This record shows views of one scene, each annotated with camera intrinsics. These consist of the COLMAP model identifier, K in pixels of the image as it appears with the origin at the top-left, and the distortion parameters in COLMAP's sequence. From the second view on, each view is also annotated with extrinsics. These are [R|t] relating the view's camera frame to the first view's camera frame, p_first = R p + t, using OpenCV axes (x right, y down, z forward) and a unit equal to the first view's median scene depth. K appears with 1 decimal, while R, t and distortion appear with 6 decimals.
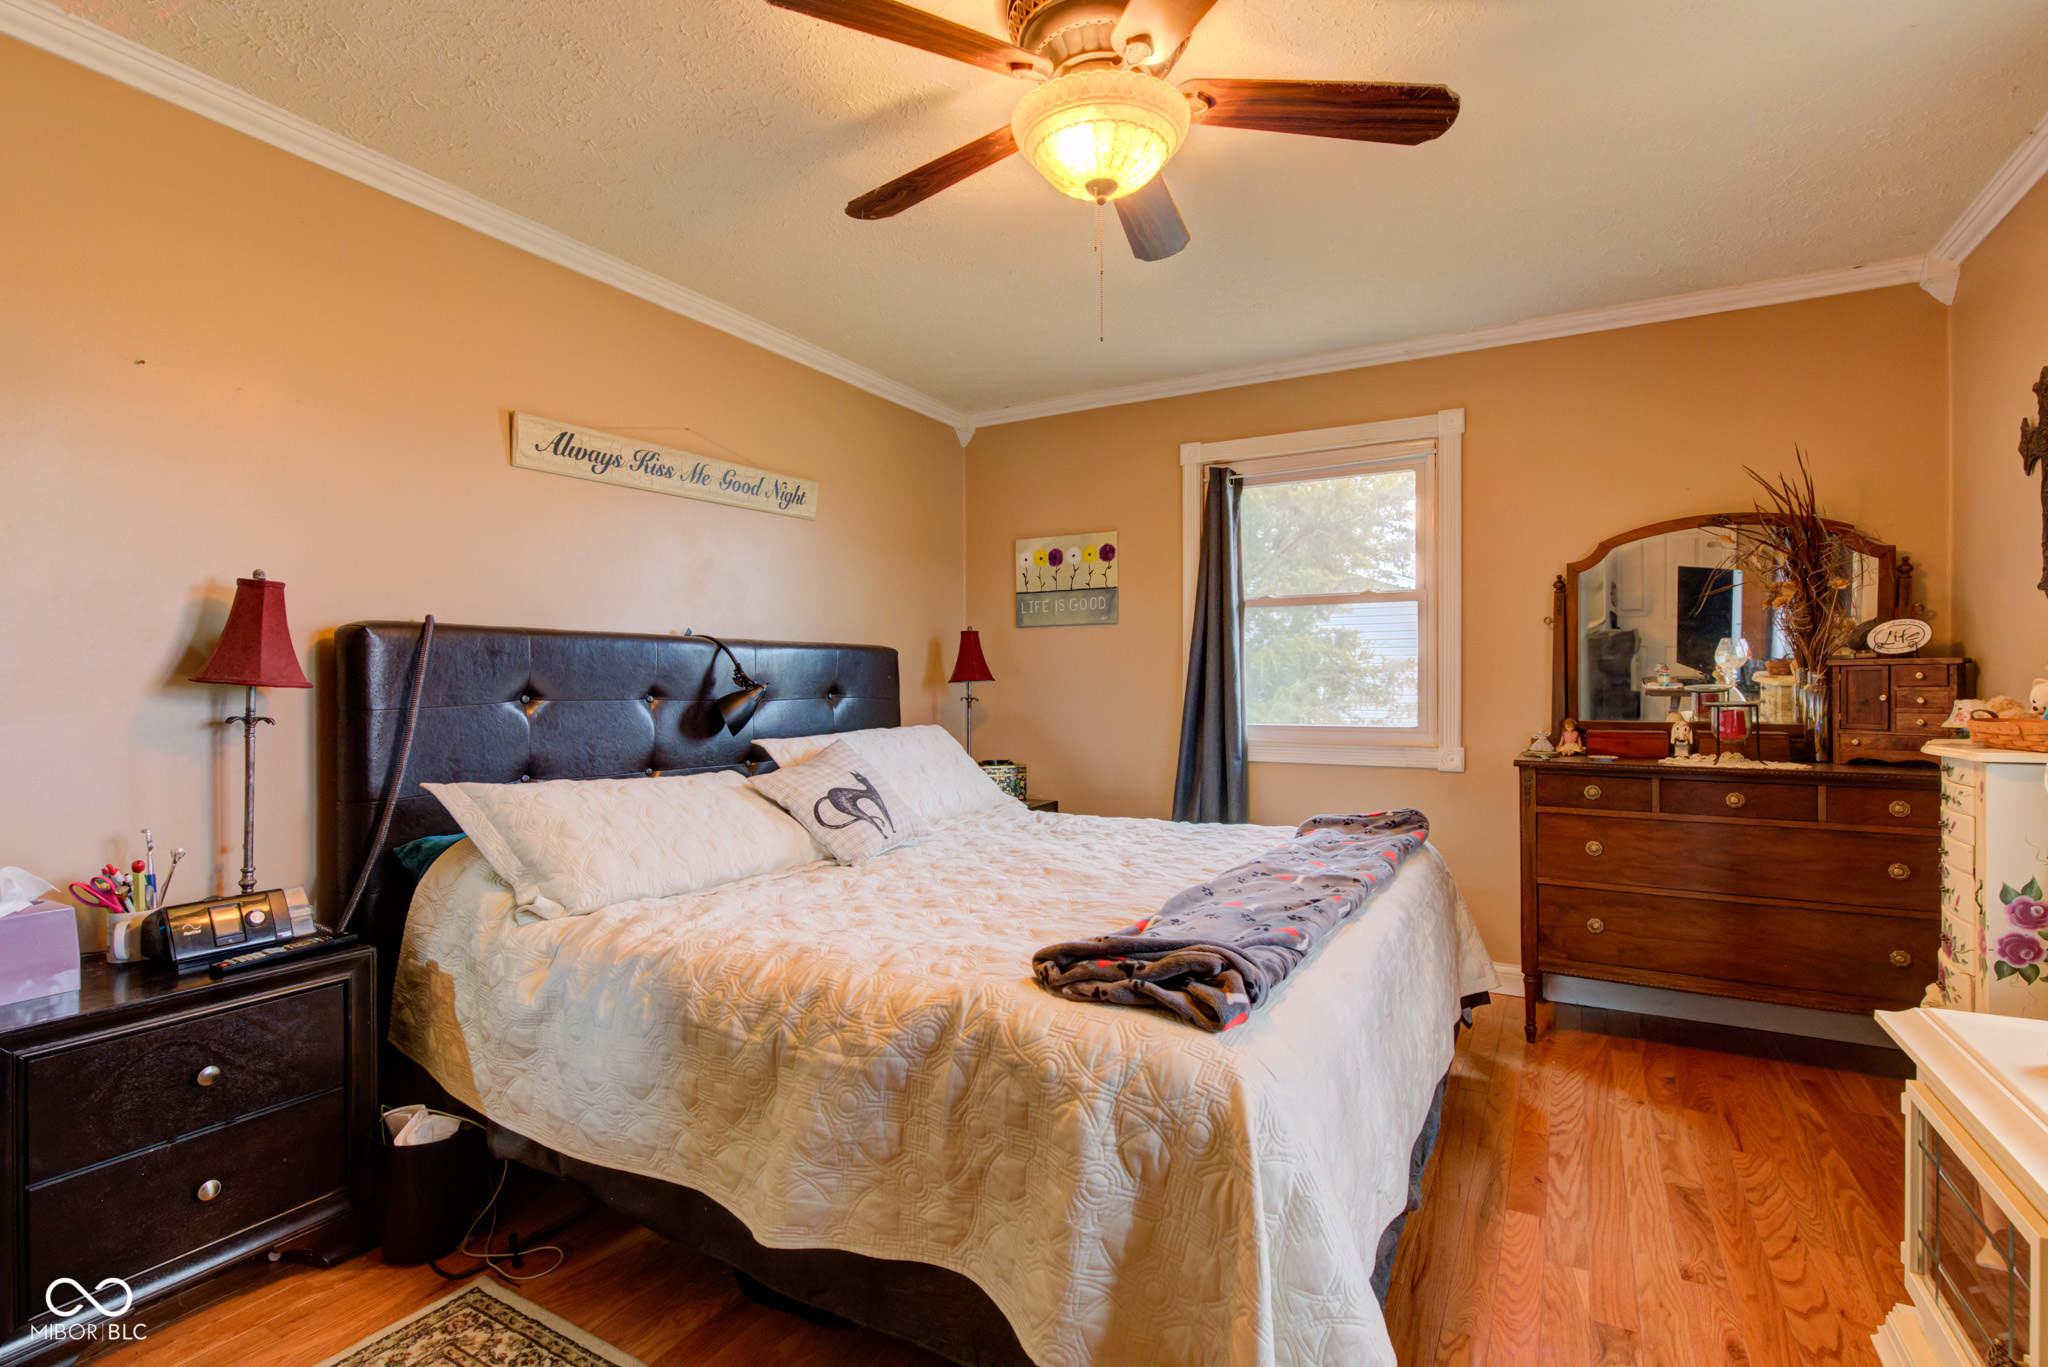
lens RADIAL K [[956.6, 0, 1024.0], [0, 956.6, 683.5], [0, 0, 1]] dist [0.000076, -0.000019]
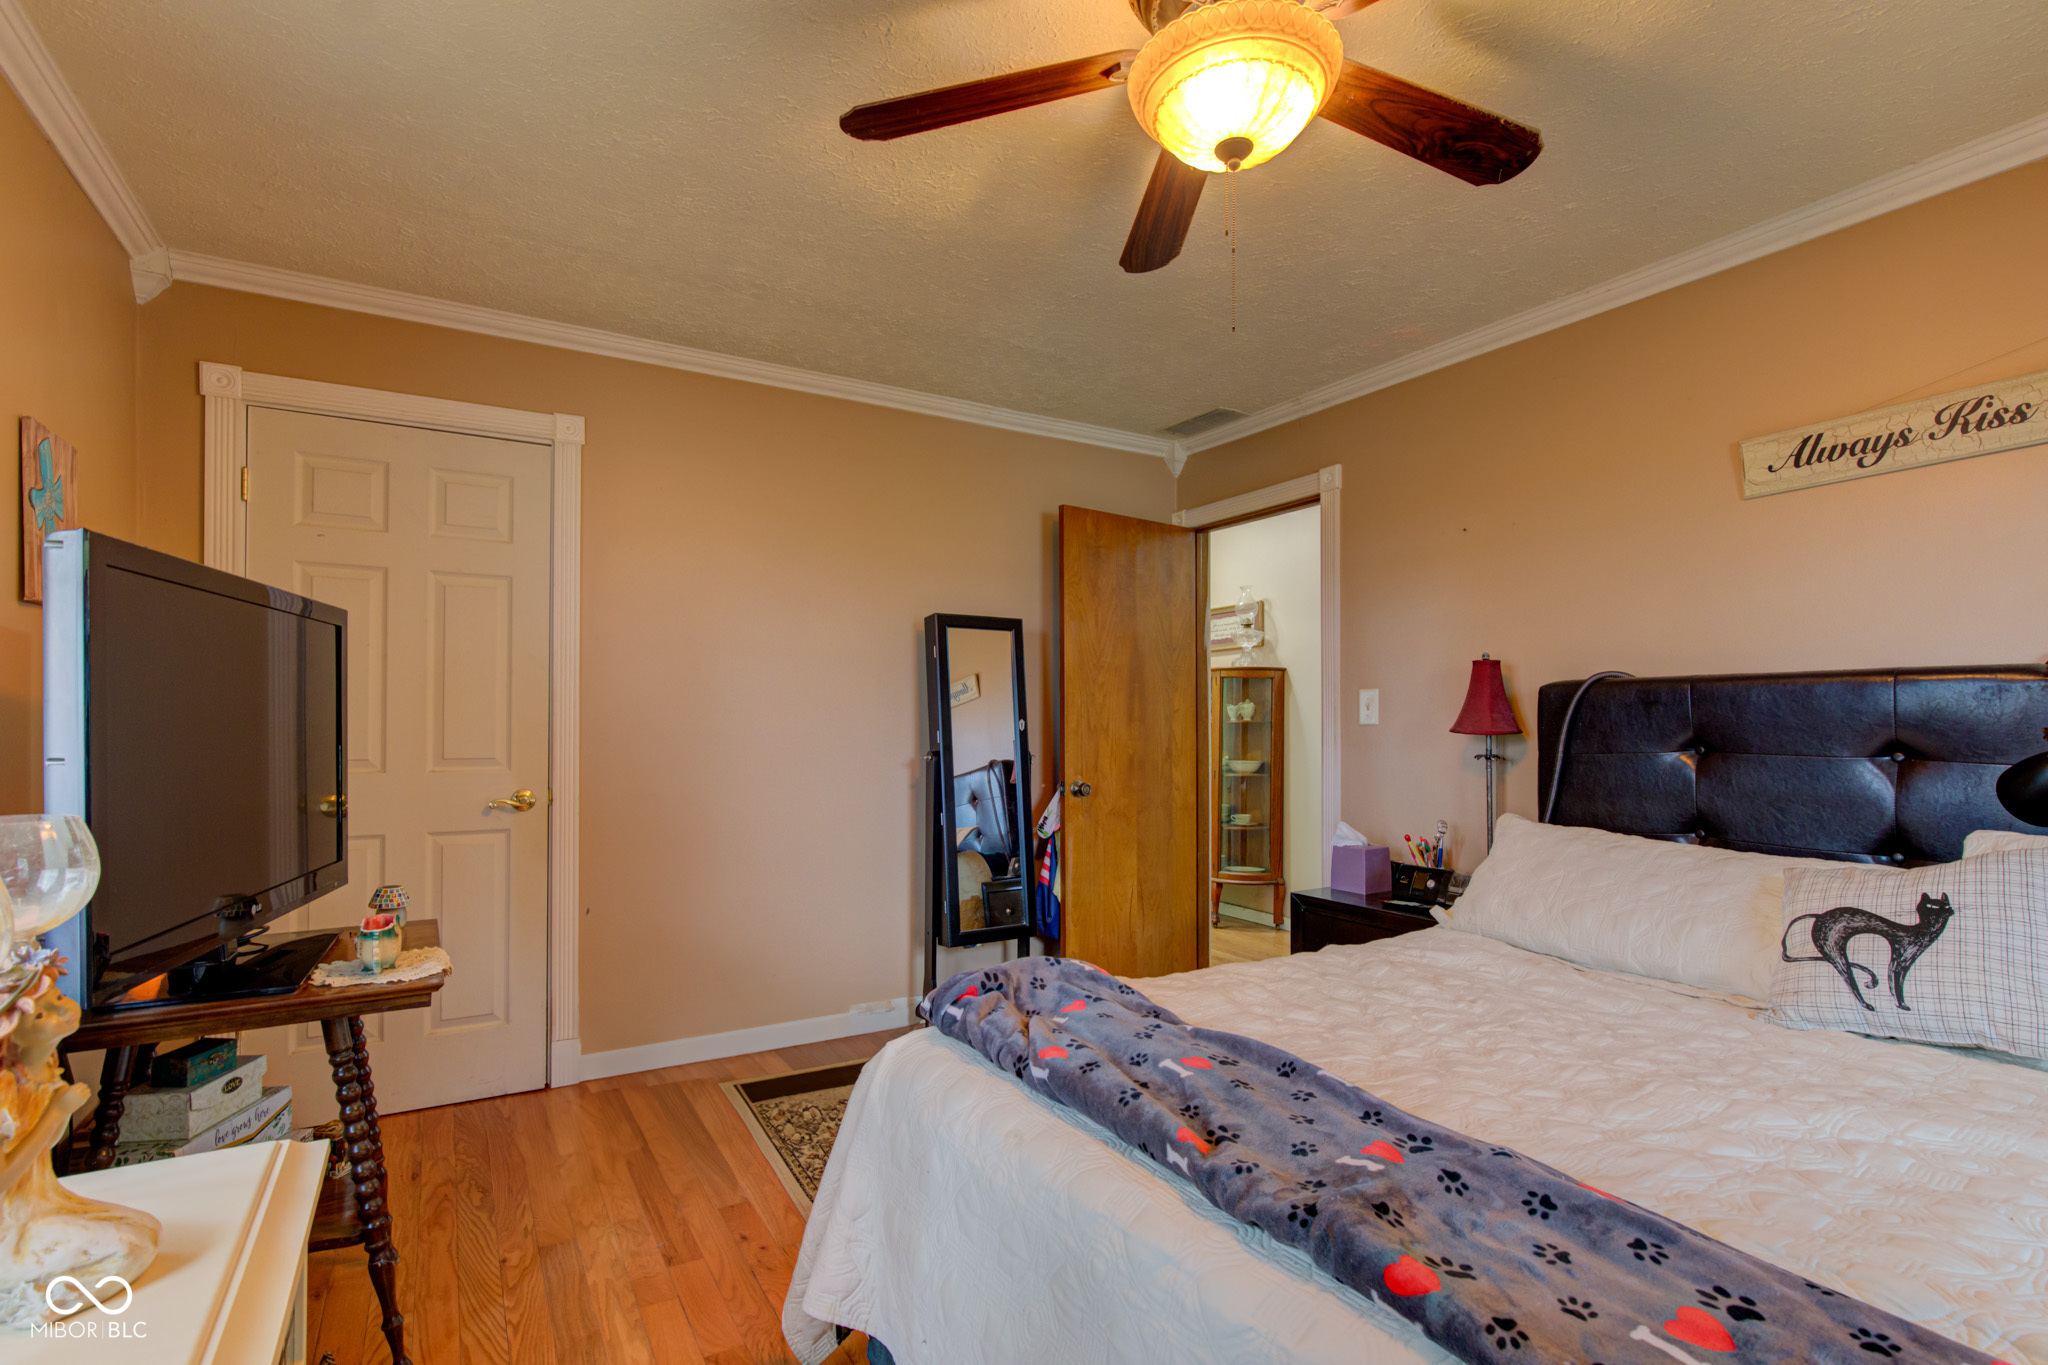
lens RADIAL K [[975.8, 0, 1024.0], [0, 975.8, 720.7], [0, 0, 1]] dist [-0.000102, 0.000054]
pose [[-0.491759, -0.010815, -0.870664, 0.607779], [-0.012414, 0.999908, -0.005409, 0.000152], [0.870643, 0.008148, -0.491848, 0.831164]]
